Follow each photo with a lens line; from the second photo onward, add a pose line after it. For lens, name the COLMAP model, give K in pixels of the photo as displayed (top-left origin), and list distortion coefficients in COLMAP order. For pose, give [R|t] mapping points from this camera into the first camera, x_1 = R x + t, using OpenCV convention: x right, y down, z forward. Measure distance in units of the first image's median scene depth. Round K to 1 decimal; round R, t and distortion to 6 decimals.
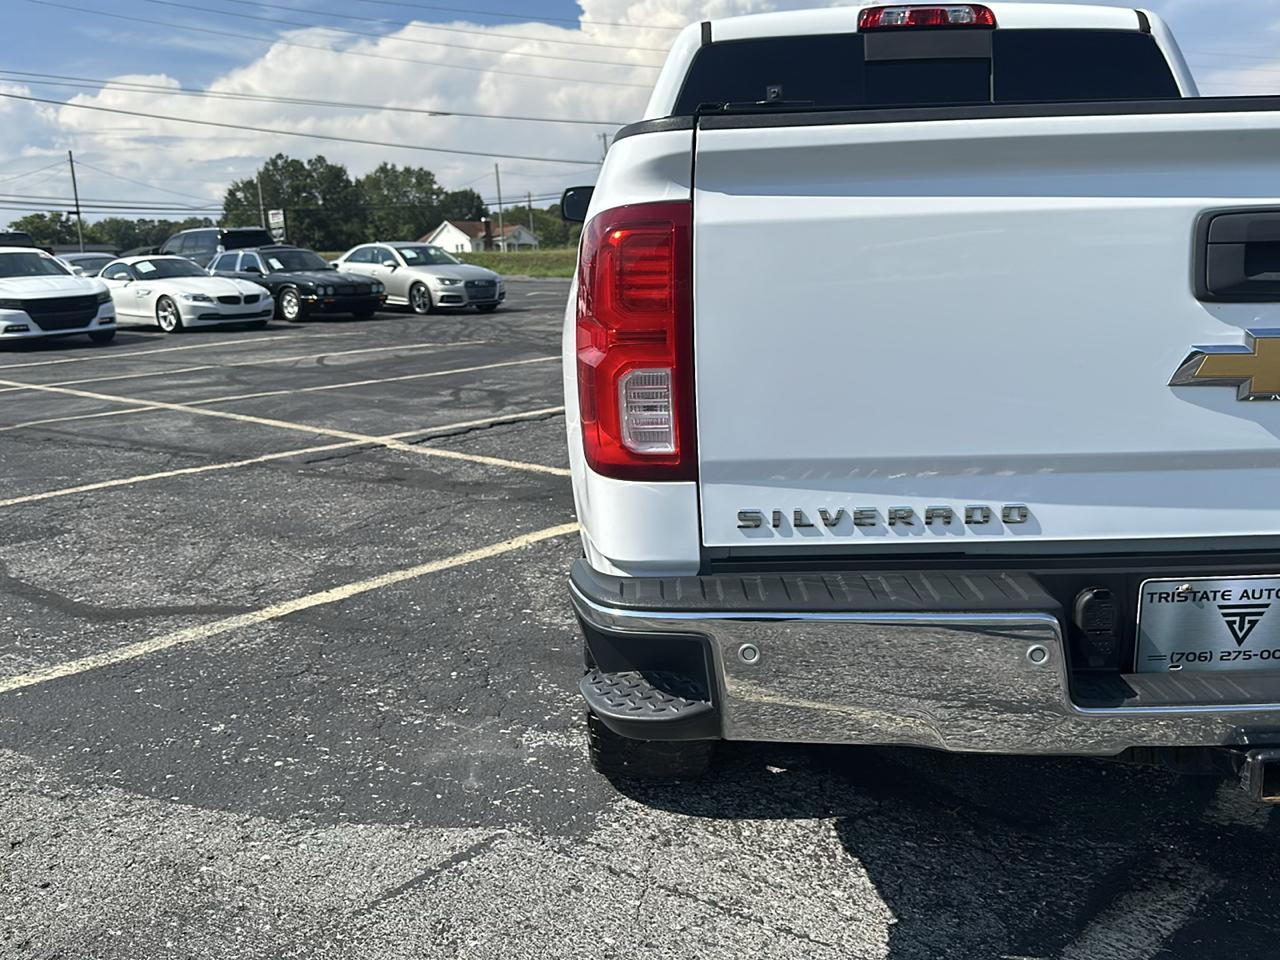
lens RADIAL K [[1138.9, 0, 644.4], [0, 1138.9, 484.3], [0, 0, 1]] dist [0.102458, -0.171373]
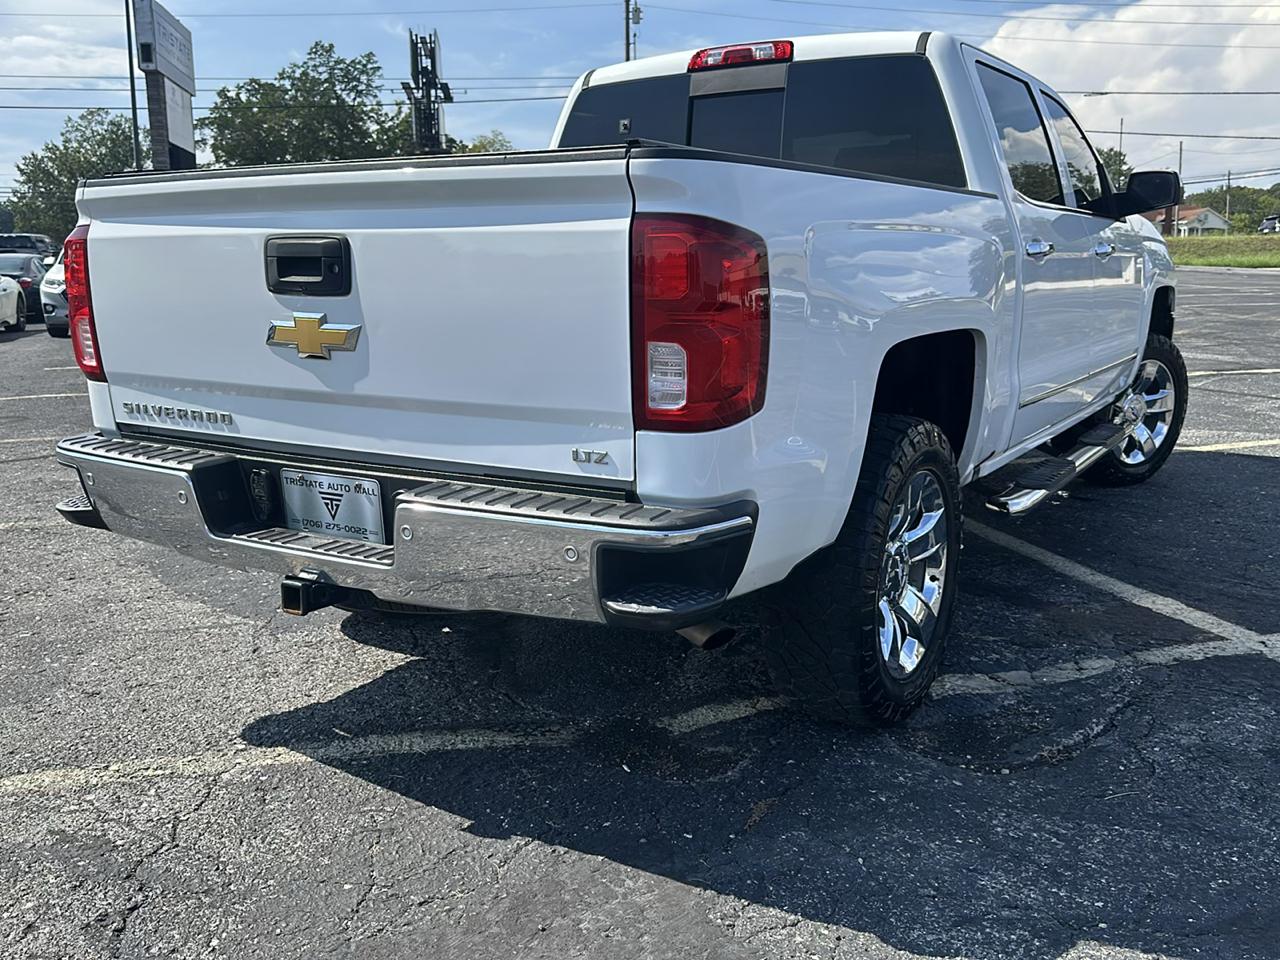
lens RADIAL K [[1138.9, 0, 652.7], [0, 1138.9, 482.8], [0, 0, 1]] dist [0.102458, -0.171373]
pose [[0.846509, 0.122707, -0.518040, 1.251745], [-0.116697, 0.992178, 0.044325, -0.020127], [0.519427, 0.022933, 0.854207, -0.061980]]
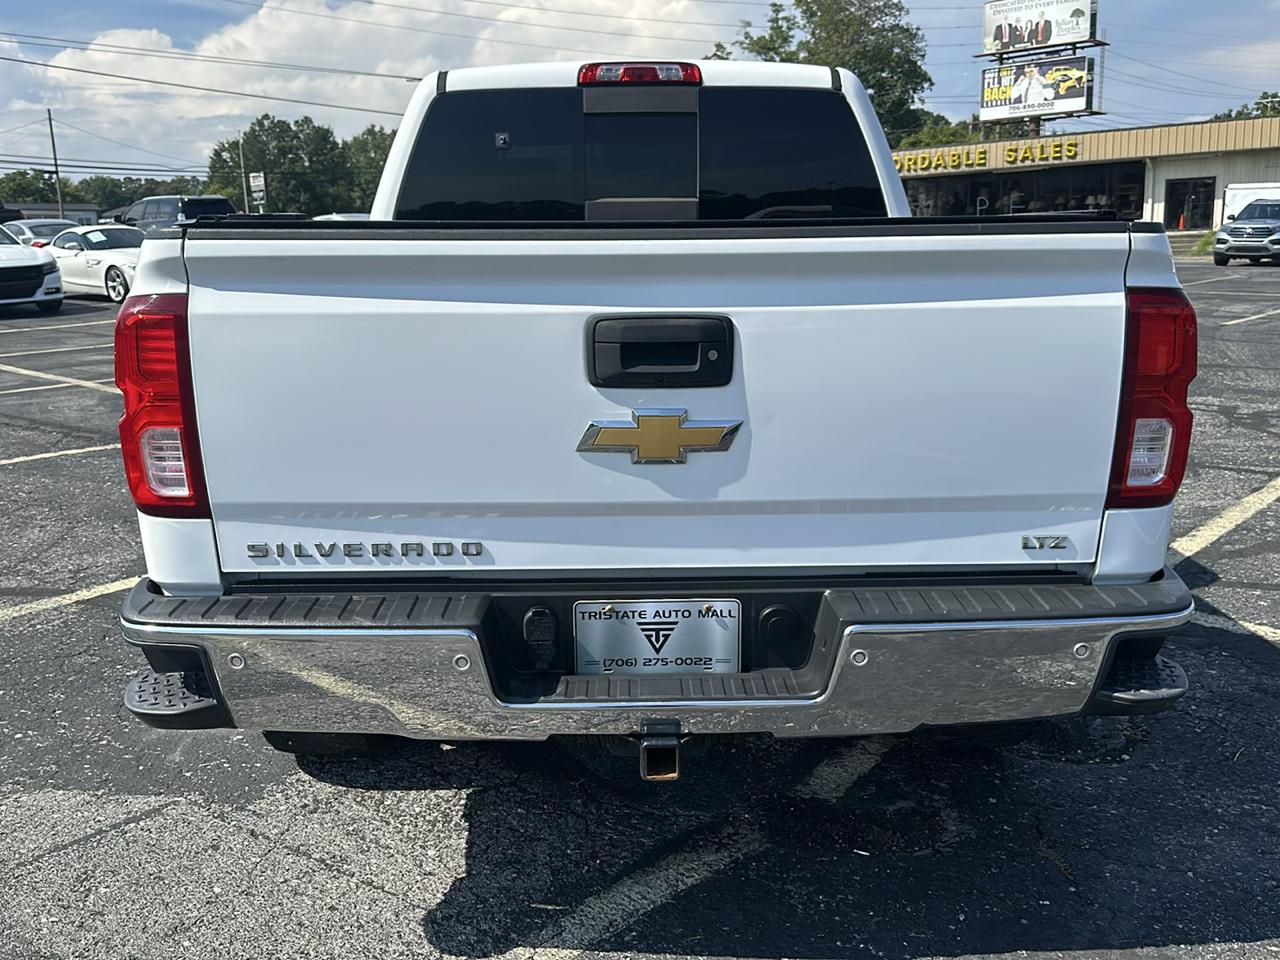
lens RADIAL K [[1138.9, 0, 642.4], [0, 1138.9, 479.5], [0, 0, 1]] dist [0.102458, -0.171373]
pose [[0.999856, 0.014820, 0.008286, 0.366627], [-0.015010, 0.999616, 0.023303, -0.059759], [-0.007938, -0.023424, 0.999694, -0.177789]]
